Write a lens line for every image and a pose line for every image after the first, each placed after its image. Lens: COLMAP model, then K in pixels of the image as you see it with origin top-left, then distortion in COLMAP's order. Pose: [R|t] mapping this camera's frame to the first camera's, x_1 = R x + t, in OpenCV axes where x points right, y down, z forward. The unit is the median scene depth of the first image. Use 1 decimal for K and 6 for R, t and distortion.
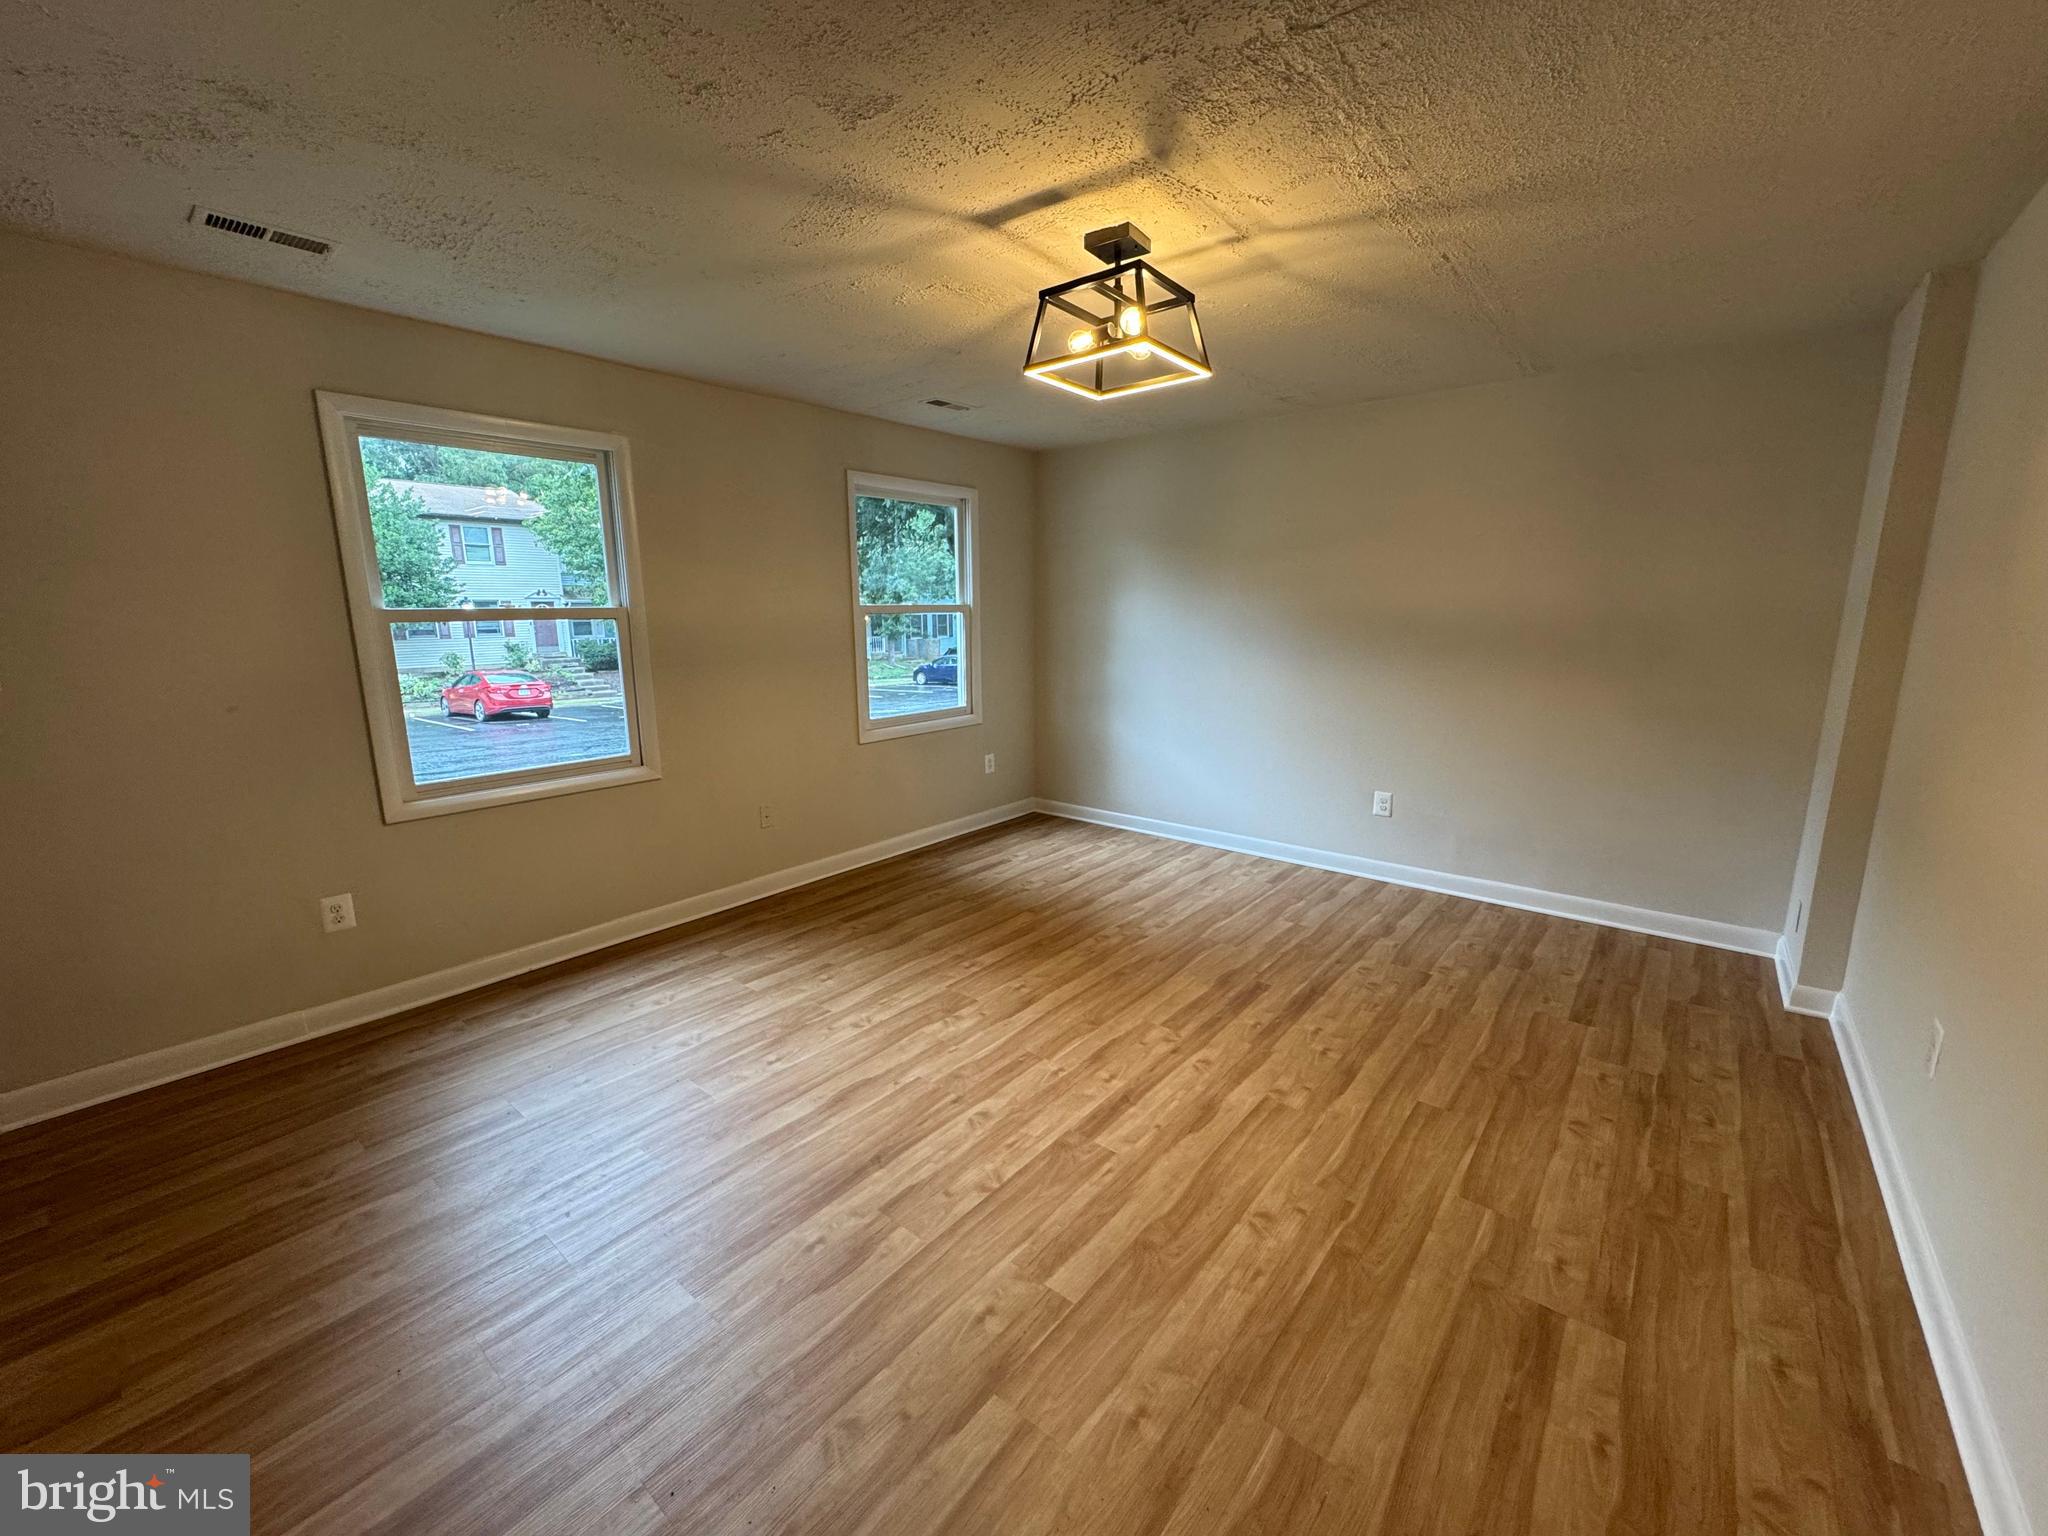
lens RADIAL K [[817.0, 0, 1024.0], [0, 817.0, 768.0], [0, 0, 1]] dist [-0.002998, -0.000055]
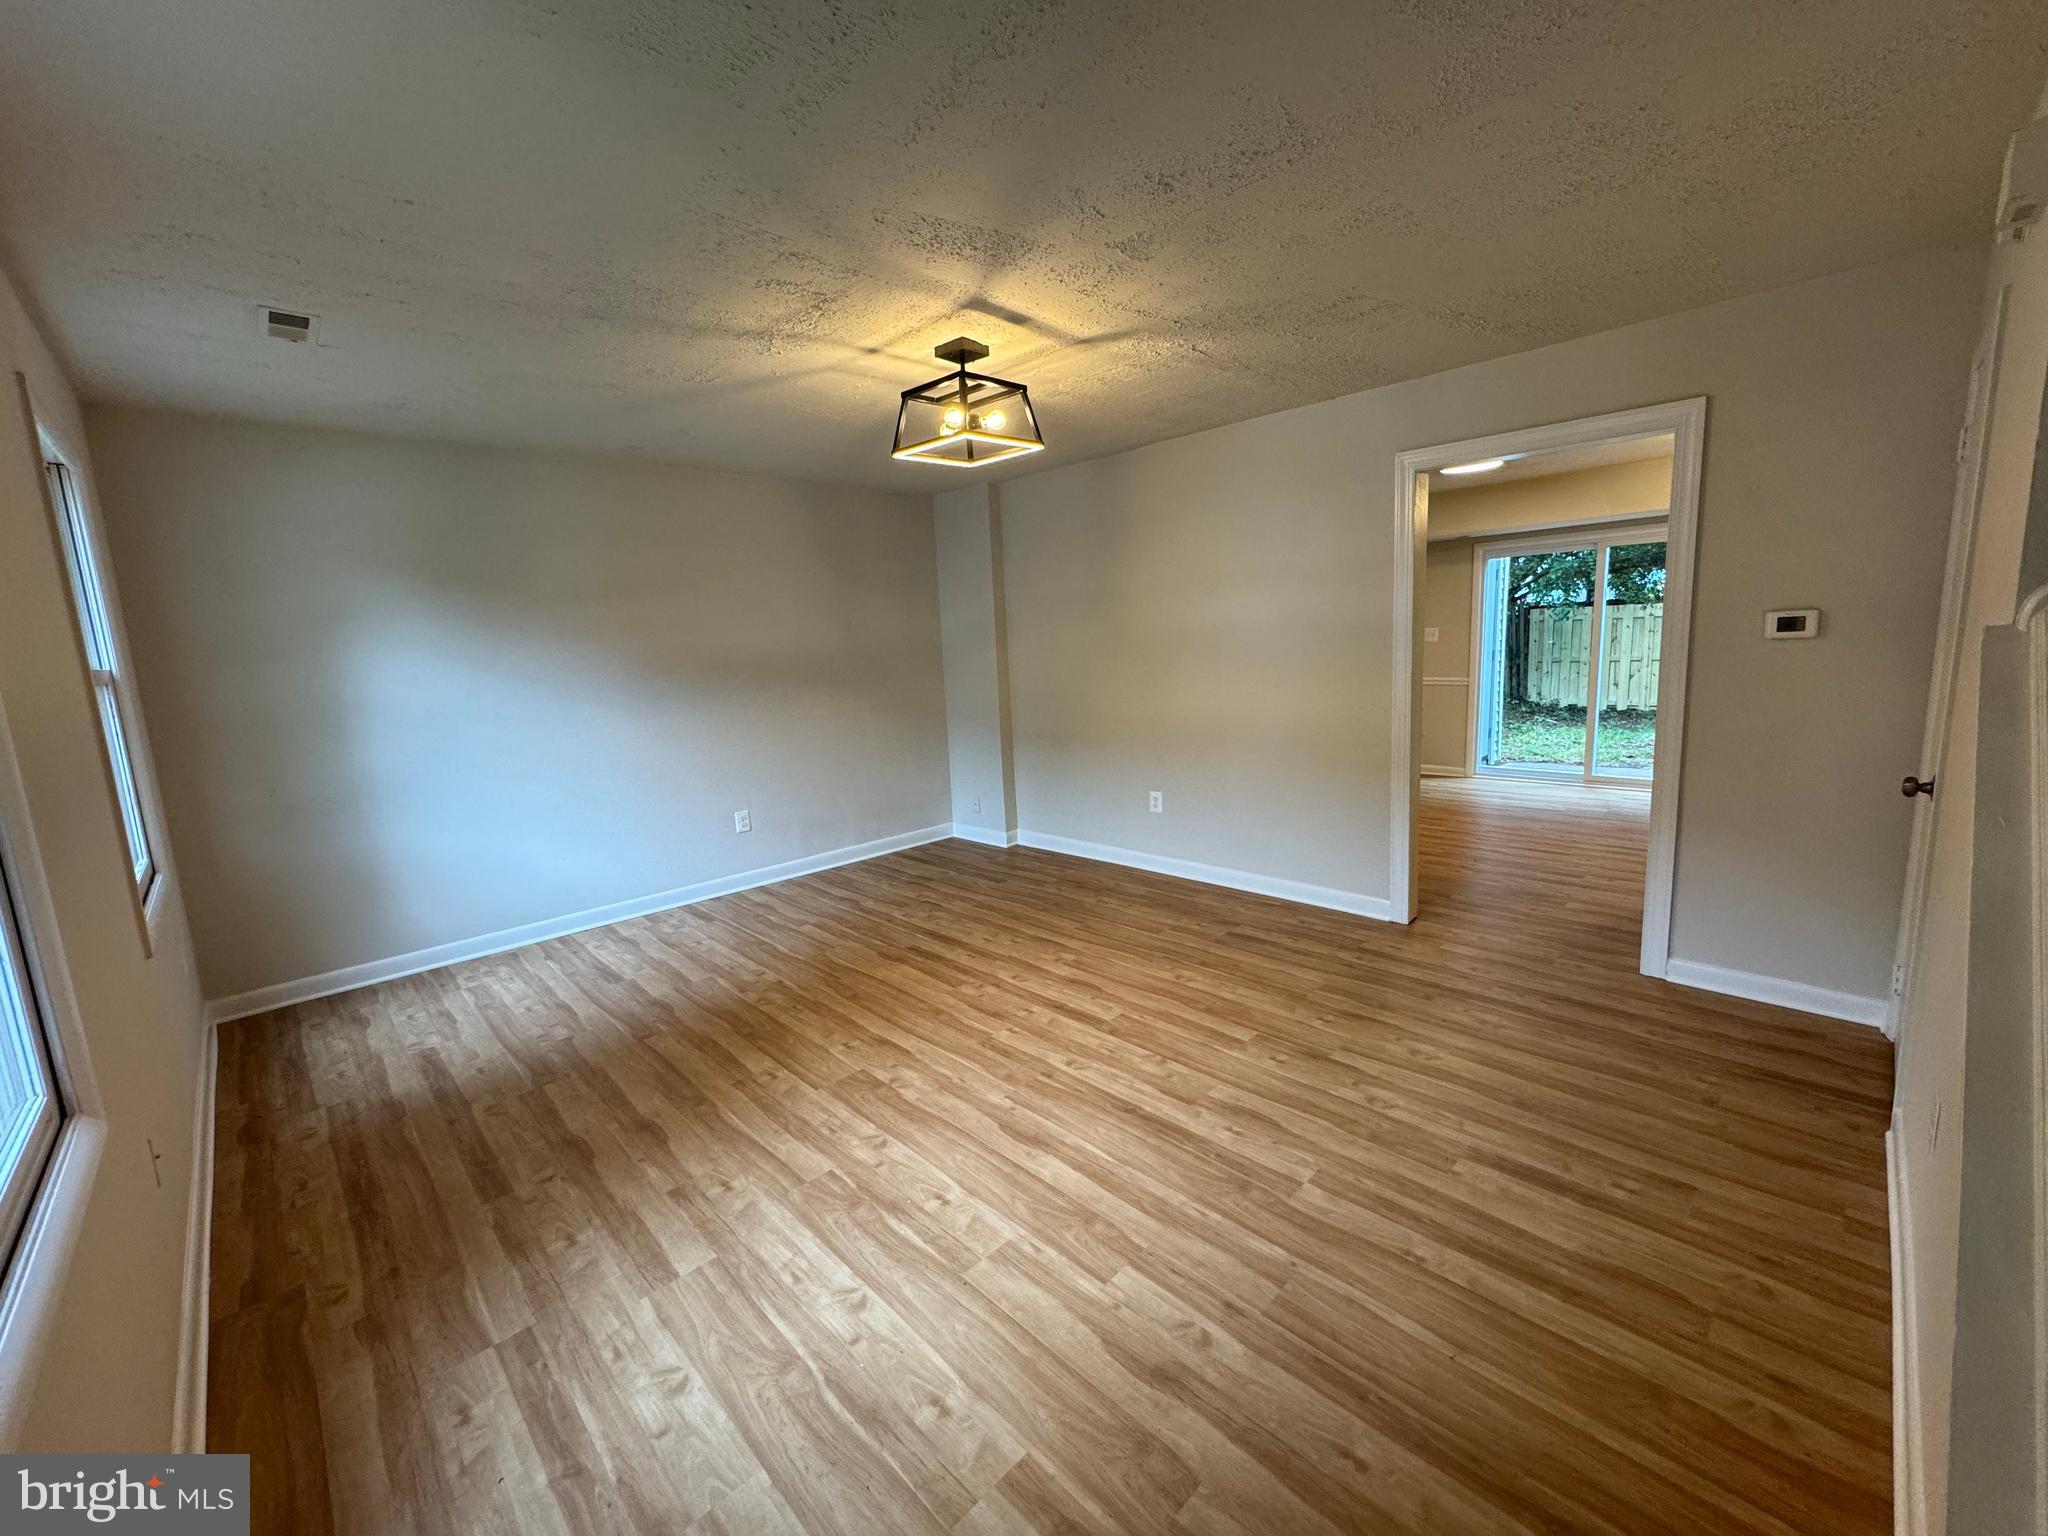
lens RADIAL K [[817.0, 0, 1024.0], [0, 817.0, 768.0], [0, 0, 1]] dist [-0.002998, -0.000055]
pose [[0.111489, -0.156538, 0.981359, -0.953865], [0.236876, 0.963238, 0.126737, -0.121650], [-0.965122, 0.218330, 0.144471, 0.674869]]
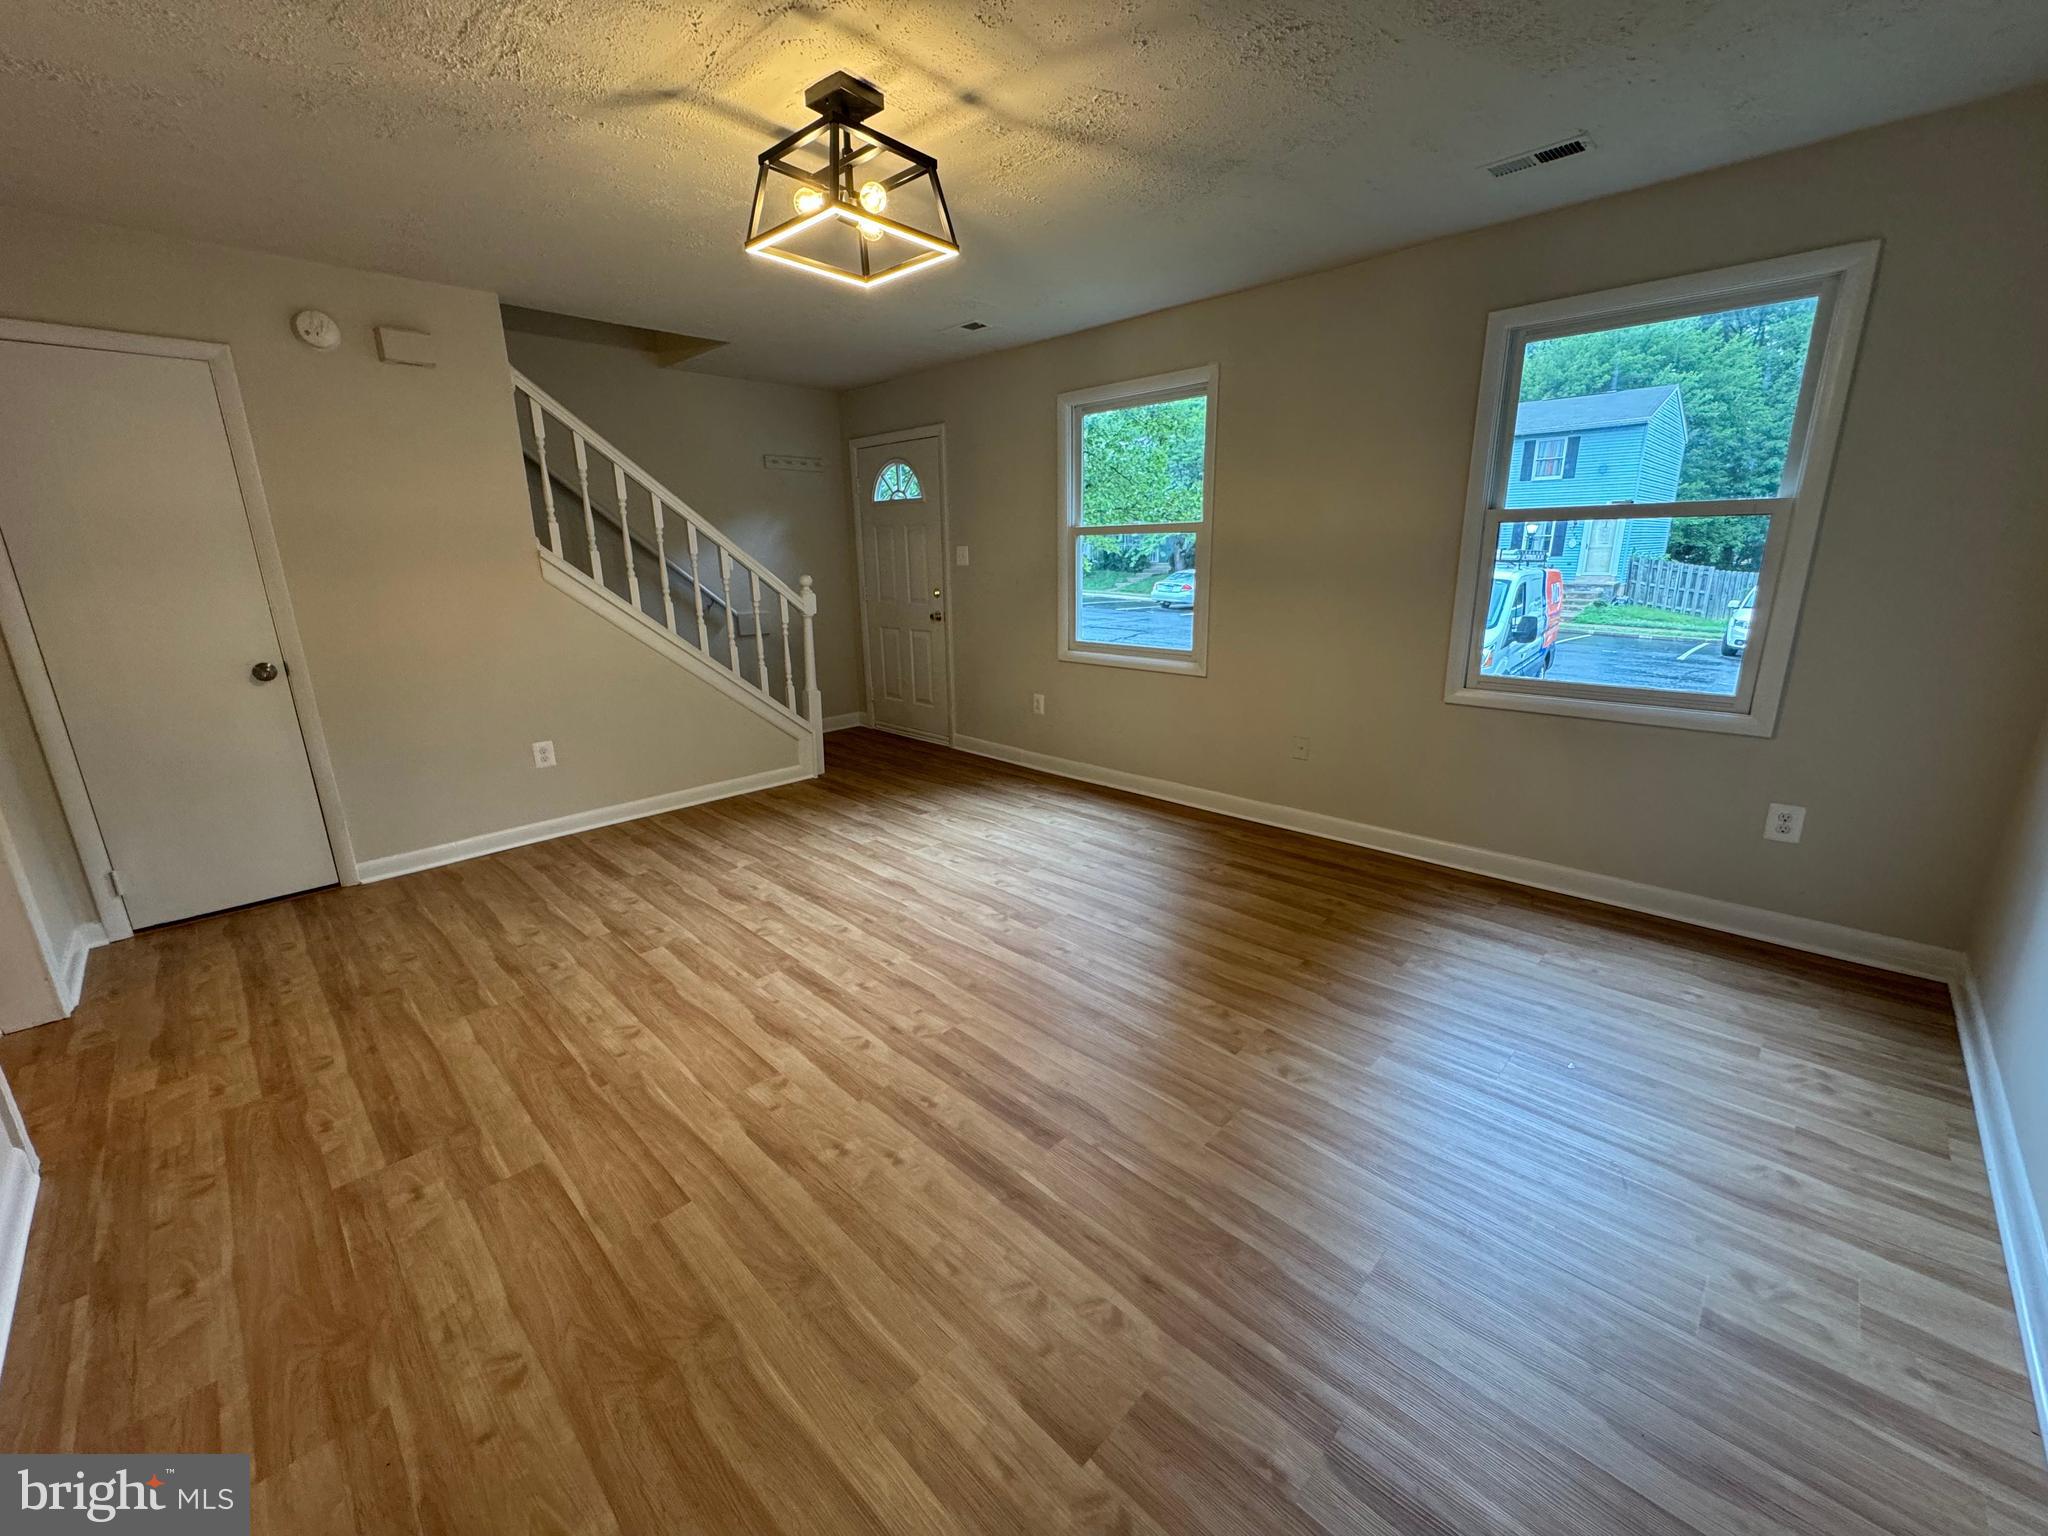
lens RADIAL K [[817.0, 0, 1024.0], [0, 817.0, 768.0], [0, 0, 1]] dist [-0.002998, -0.000055]
pose [[-0.084679, 0.270066, -0.959111, 0.903974], [-0.176691, 0.943243, 0.281198, -0.184608], [0.980617, 0.193278, -0.032155, 1.064700]]
